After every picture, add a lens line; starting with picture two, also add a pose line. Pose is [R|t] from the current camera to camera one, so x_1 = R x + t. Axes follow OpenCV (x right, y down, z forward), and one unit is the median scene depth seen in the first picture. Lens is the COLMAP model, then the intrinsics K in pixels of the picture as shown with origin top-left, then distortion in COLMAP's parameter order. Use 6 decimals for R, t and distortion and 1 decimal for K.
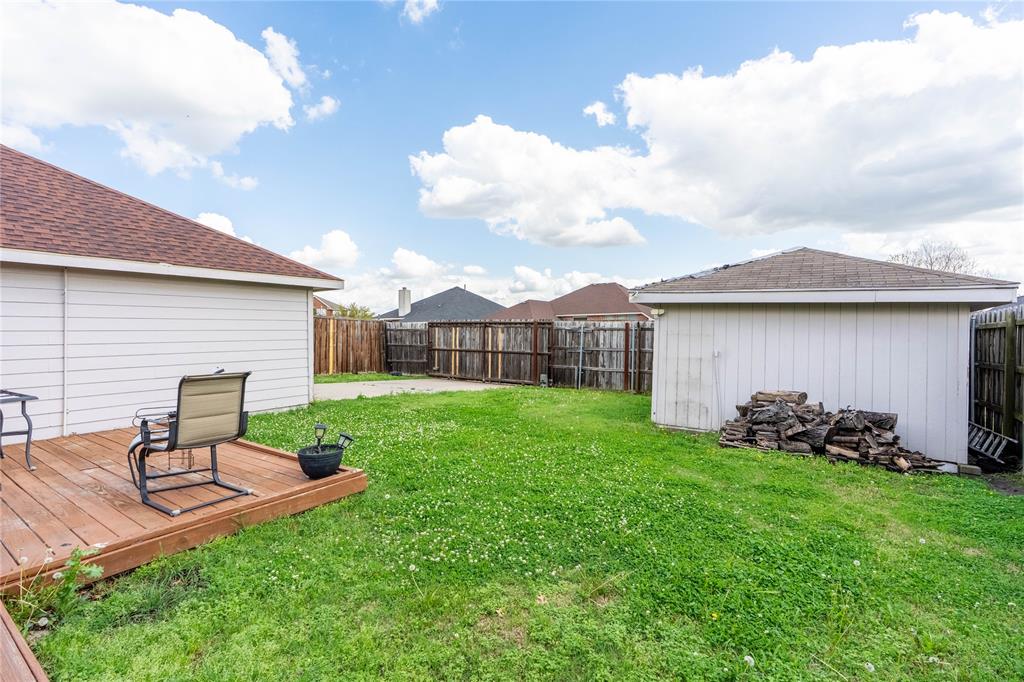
lens RADIAL K [[460.3, 0, 509.4], [0, 460.3, 324.2], [0, 0, 1]] dist [-0.004252, 0.001056]
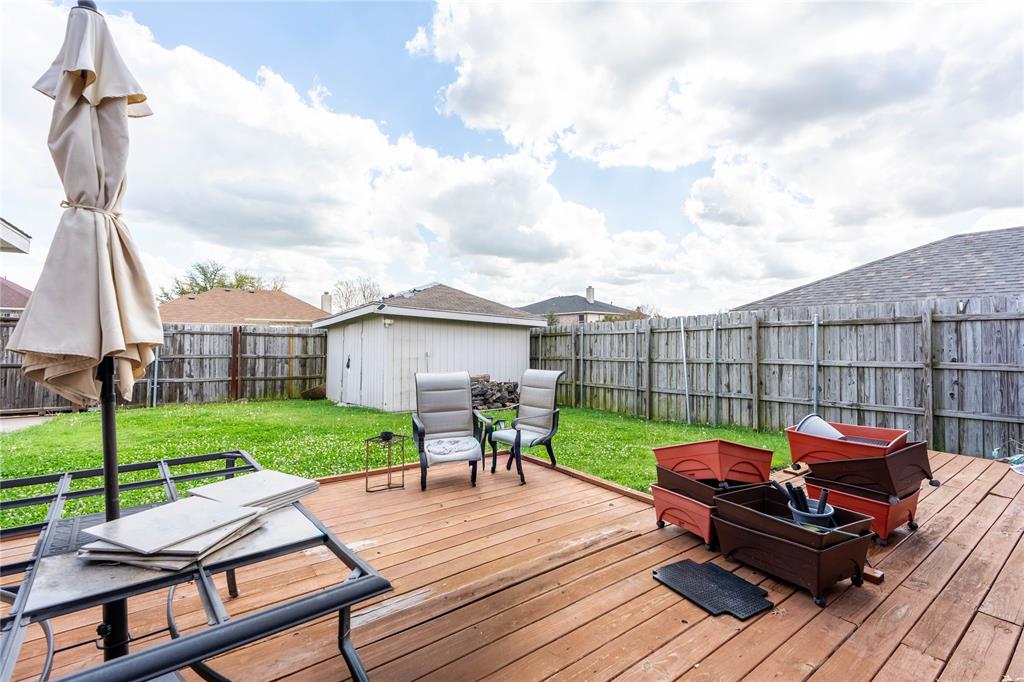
lens RADIAL K [[460.3, 0, 517.4], [0, 460.3, 338.4], [0, 0, 1]] dist [-0.004252, 0.001056]
pose [[0.324379, 0.009373, 0.945881, -0.389403], [-0.026667, 0.999644, -0.000761, 0.005092], [-0.945551, -0.024977, 0.324513, 0.145934]]
